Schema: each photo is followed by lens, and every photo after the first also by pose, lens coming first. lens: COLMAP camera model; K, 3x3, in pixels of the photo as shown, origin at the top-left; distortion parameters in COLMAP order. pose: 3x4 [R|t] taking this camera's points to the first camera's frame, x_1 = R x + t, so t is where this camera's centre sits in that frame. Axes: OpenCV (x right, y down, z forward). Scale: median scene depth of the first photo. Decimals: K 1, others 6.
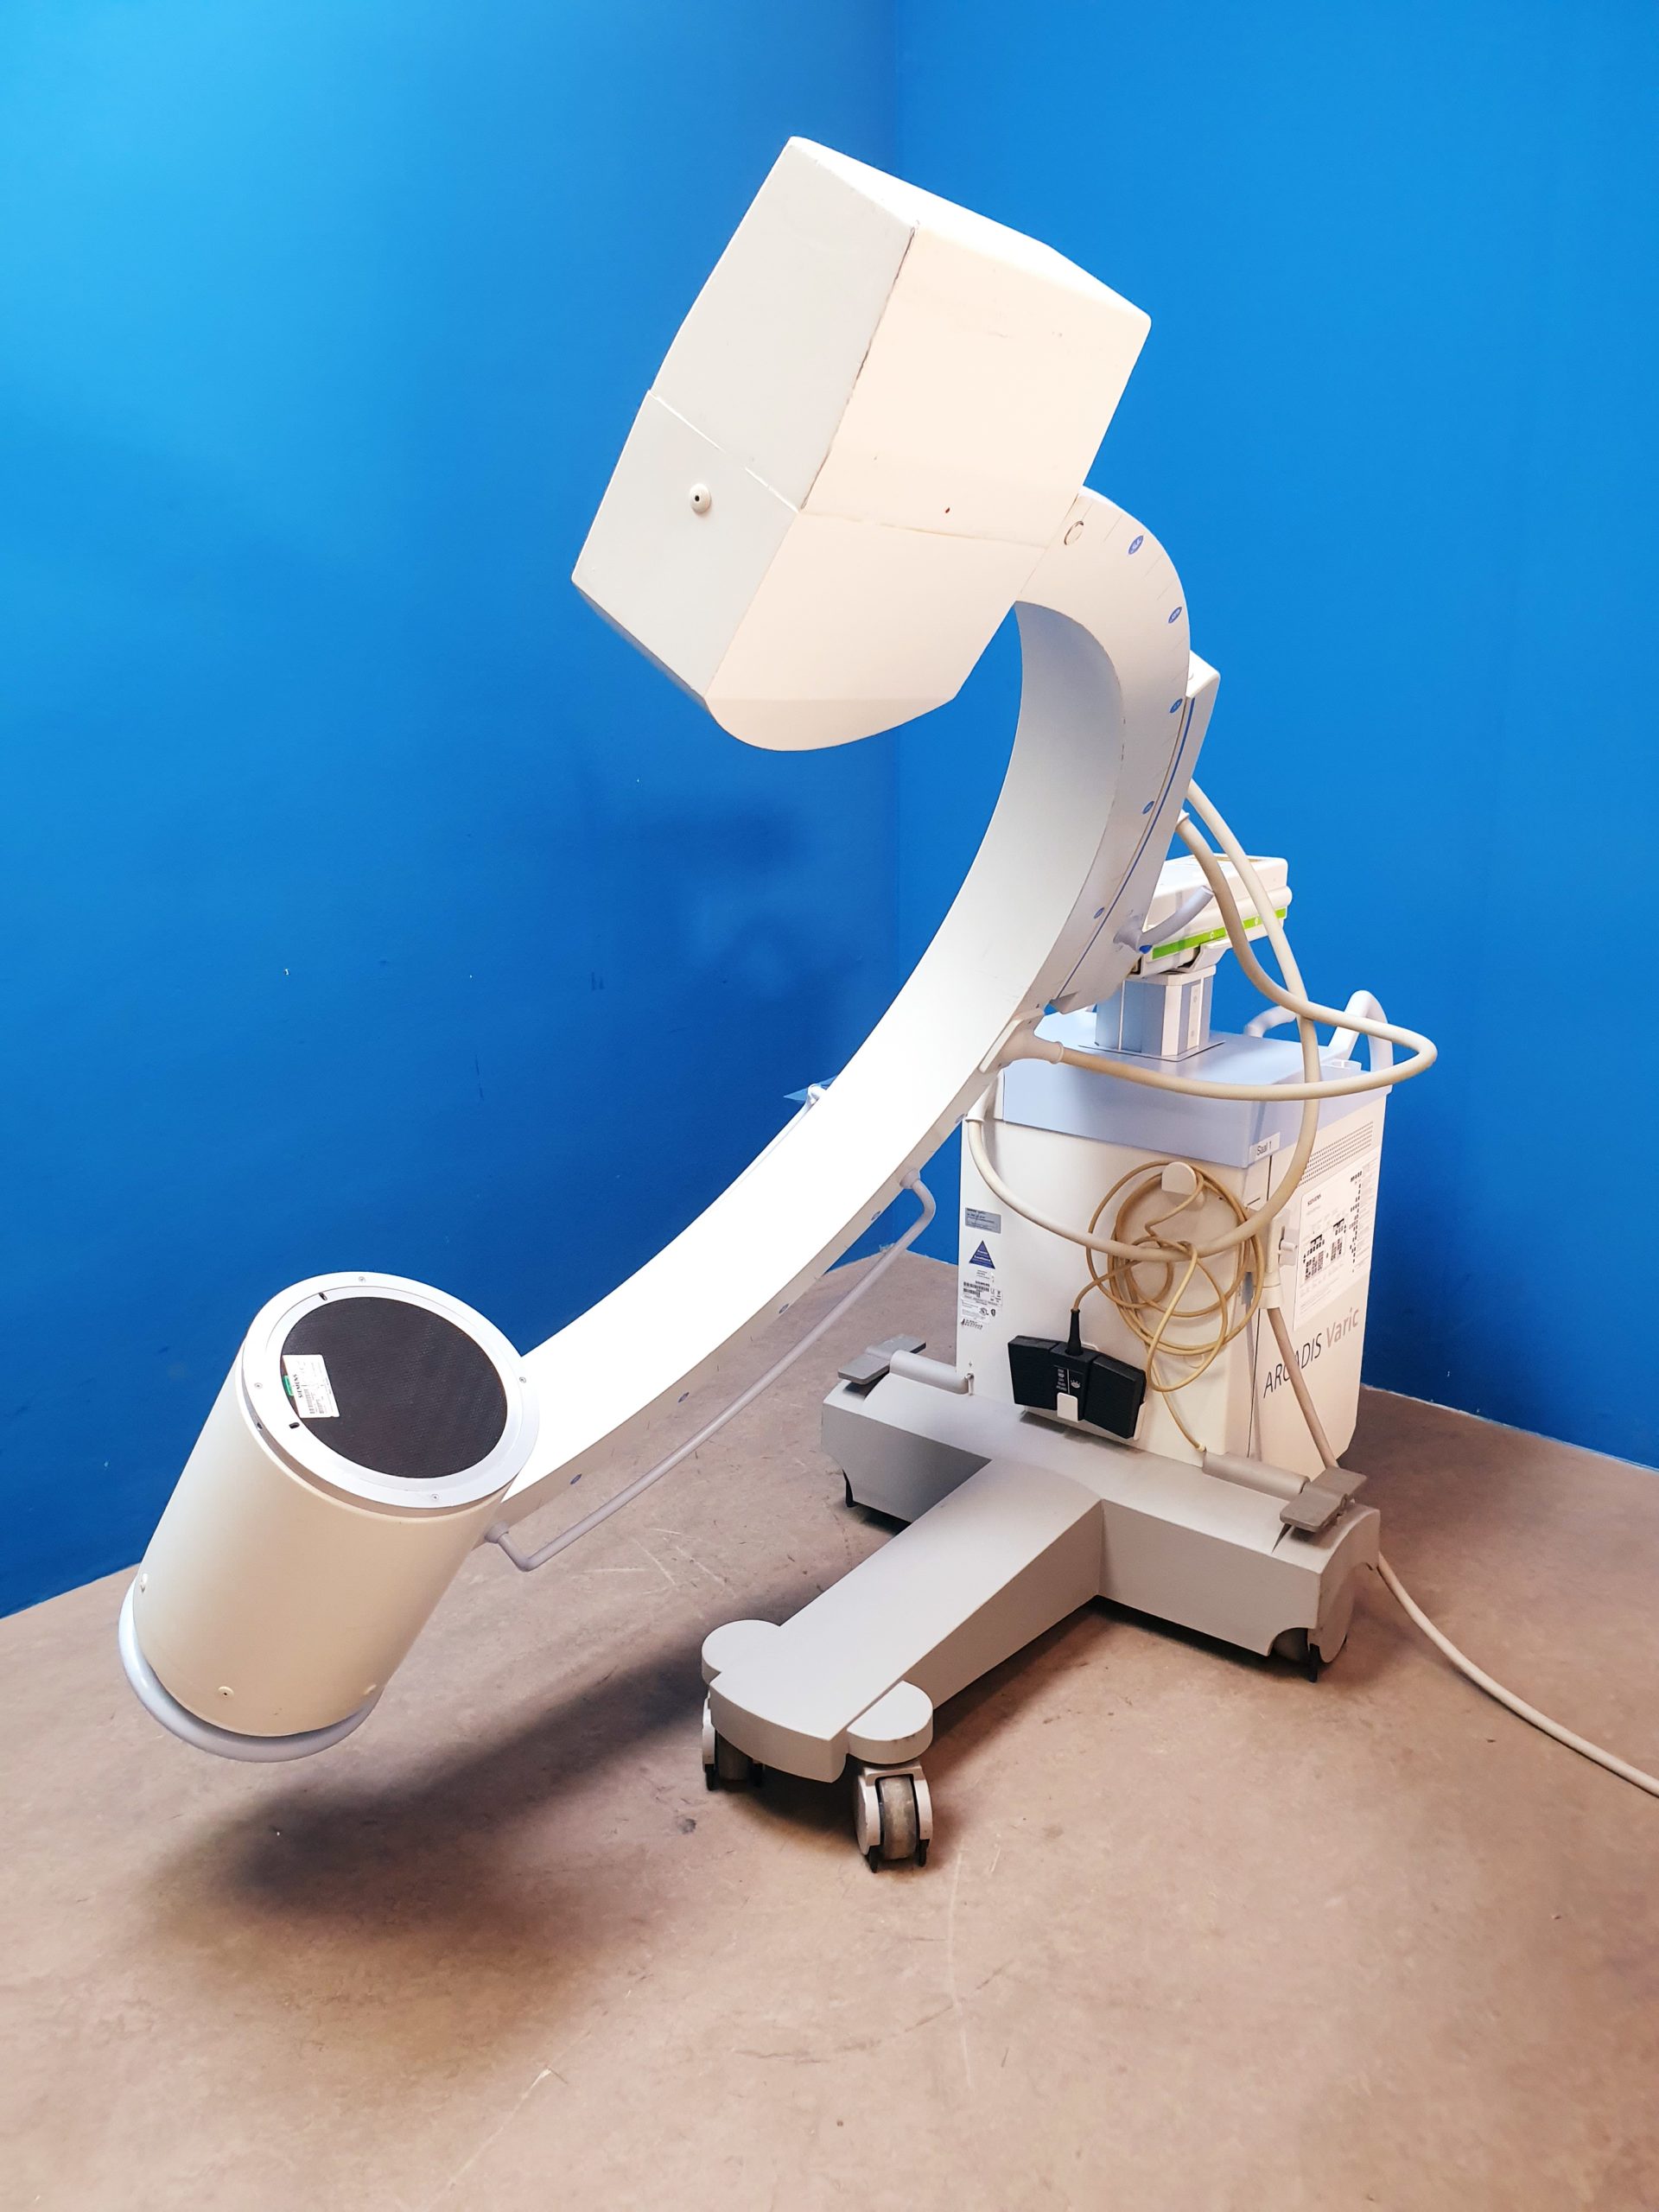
lens RADIAL K [[1669.4, 0, 829.5], [0, 1669.4, 1106.0], [0, 0, 1]] dist [0.038682, -0.015211]
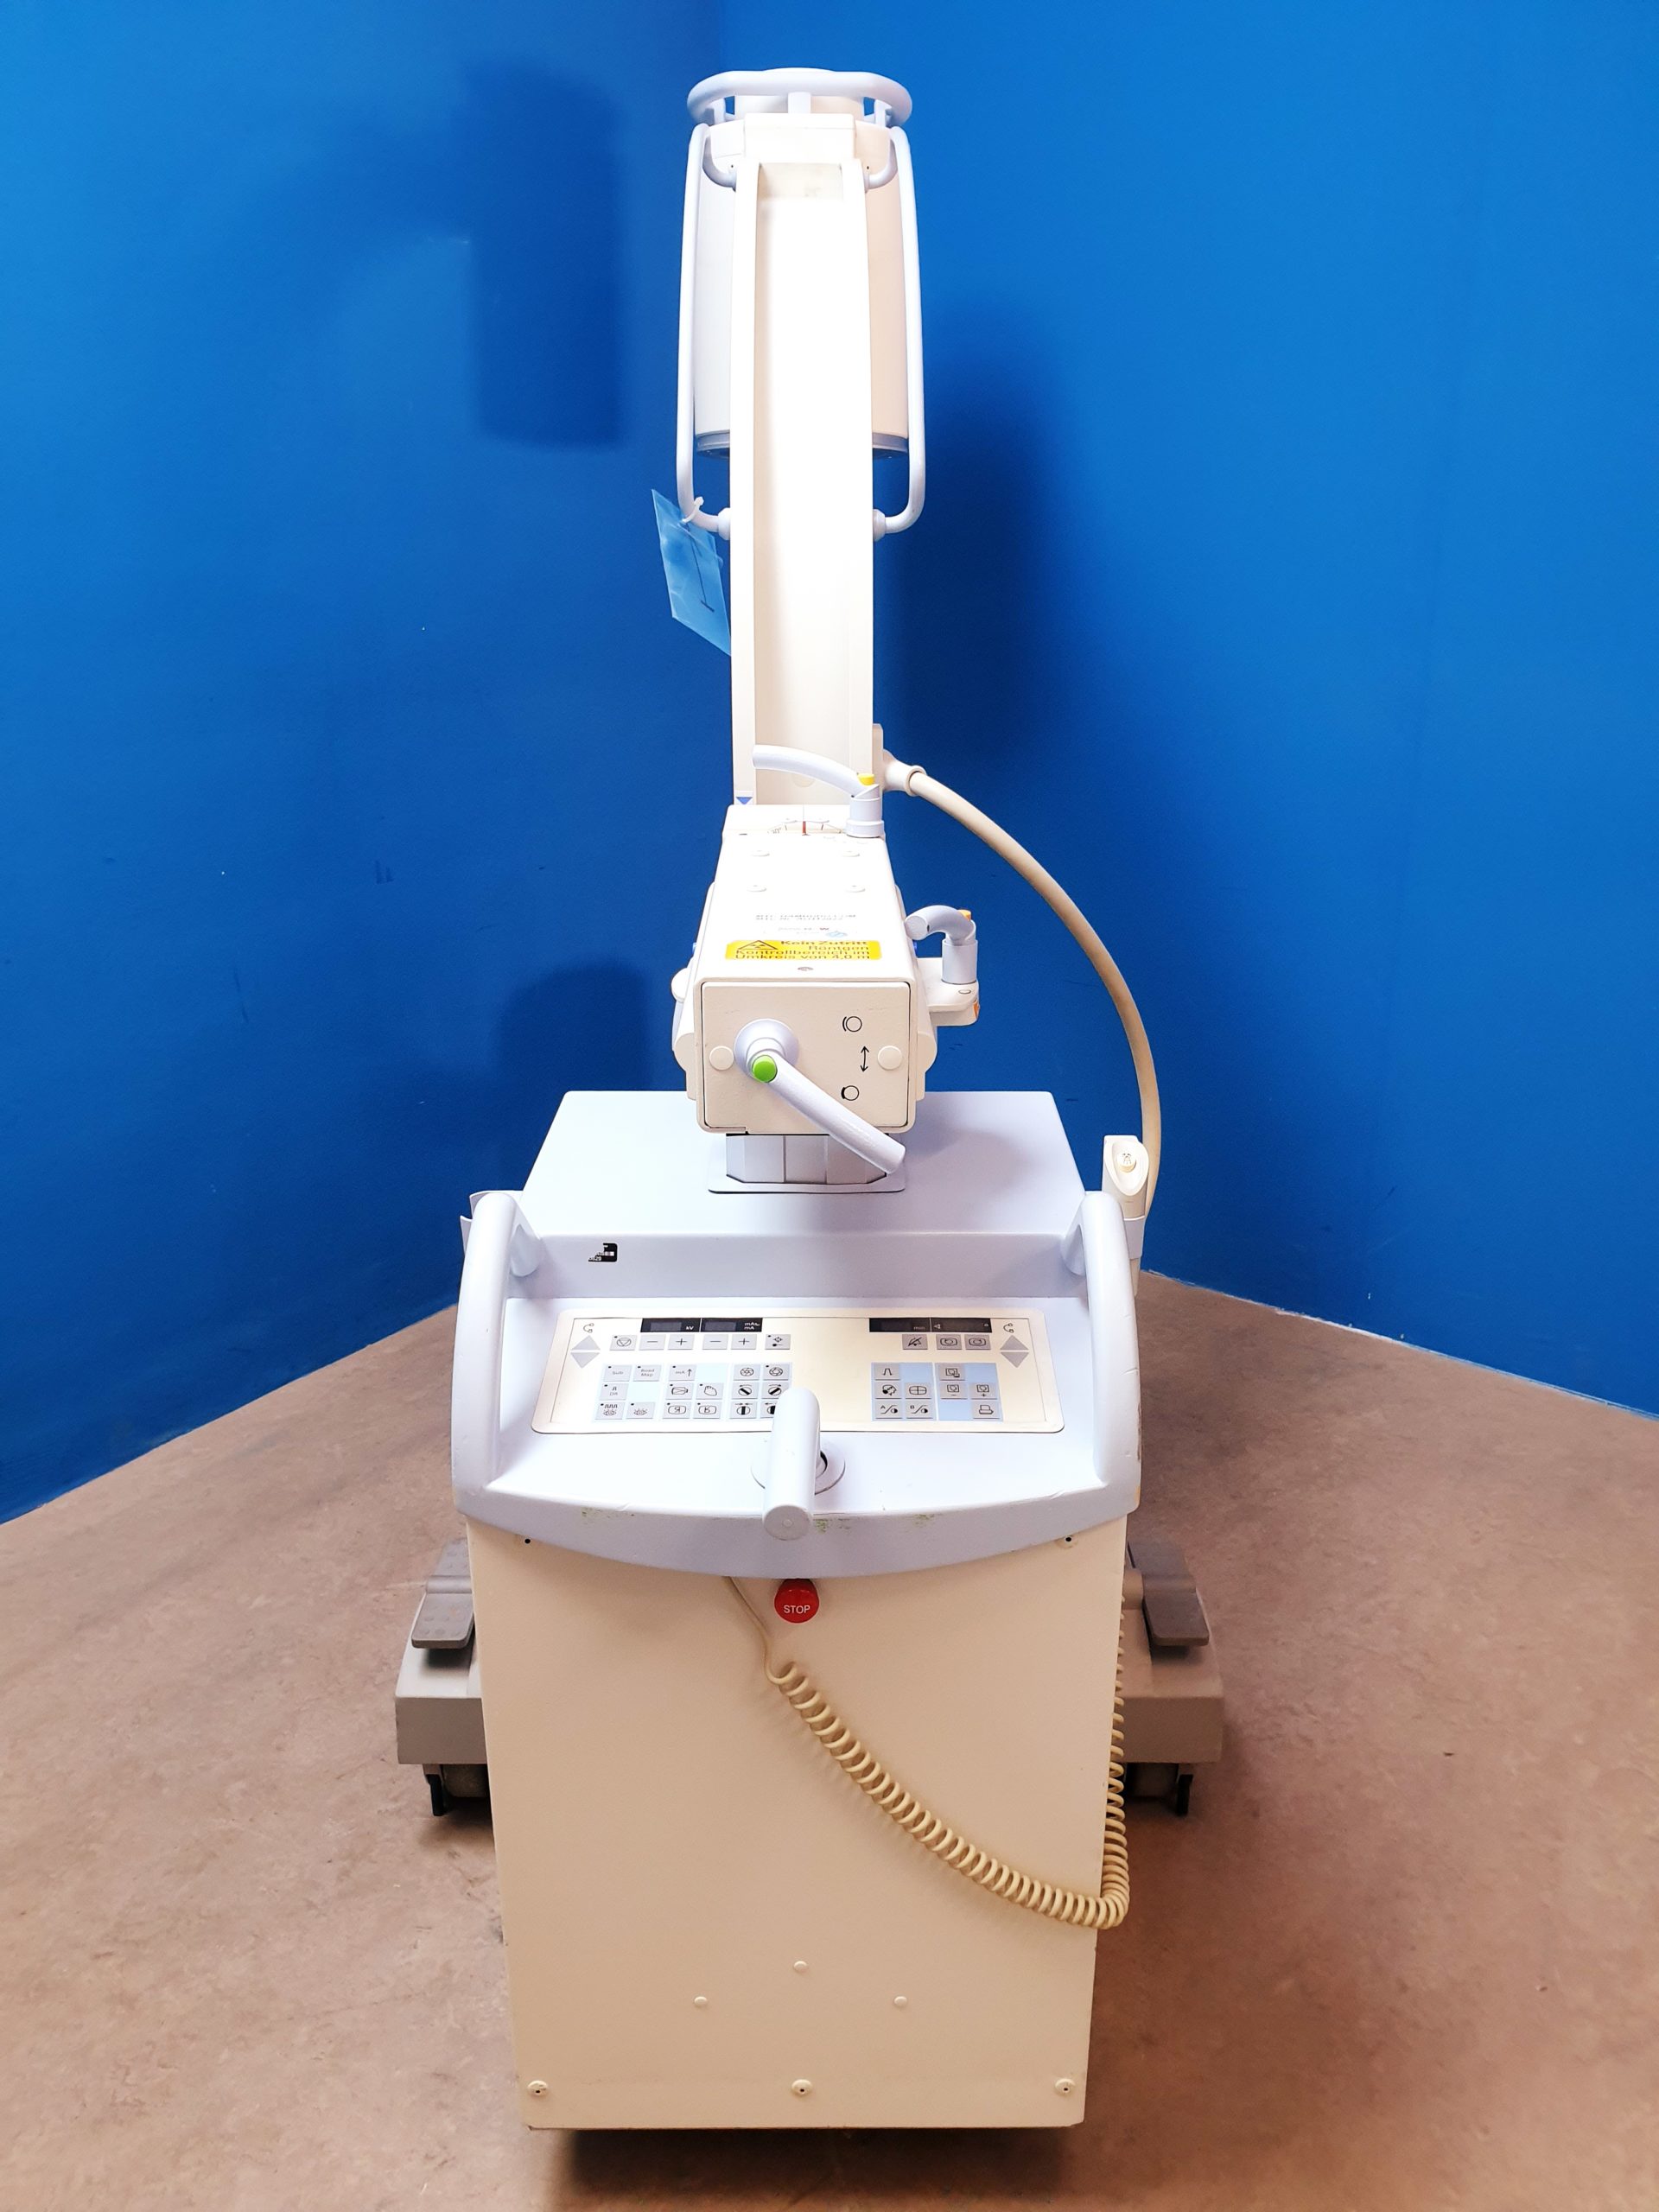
lens RADIAL K [[1669.4, 0, 829.5], [0, 1669.4, 1106.0], [0, 0, 1]] dist [0.038682, -0.015211]
pose [[0.996413, -0.033836, 0.077562, 0.024100], [0.027064, 0.995862, 0.086758, -0.040457], [-0.080176, -0.084347, 0.993206, 0.218577]]
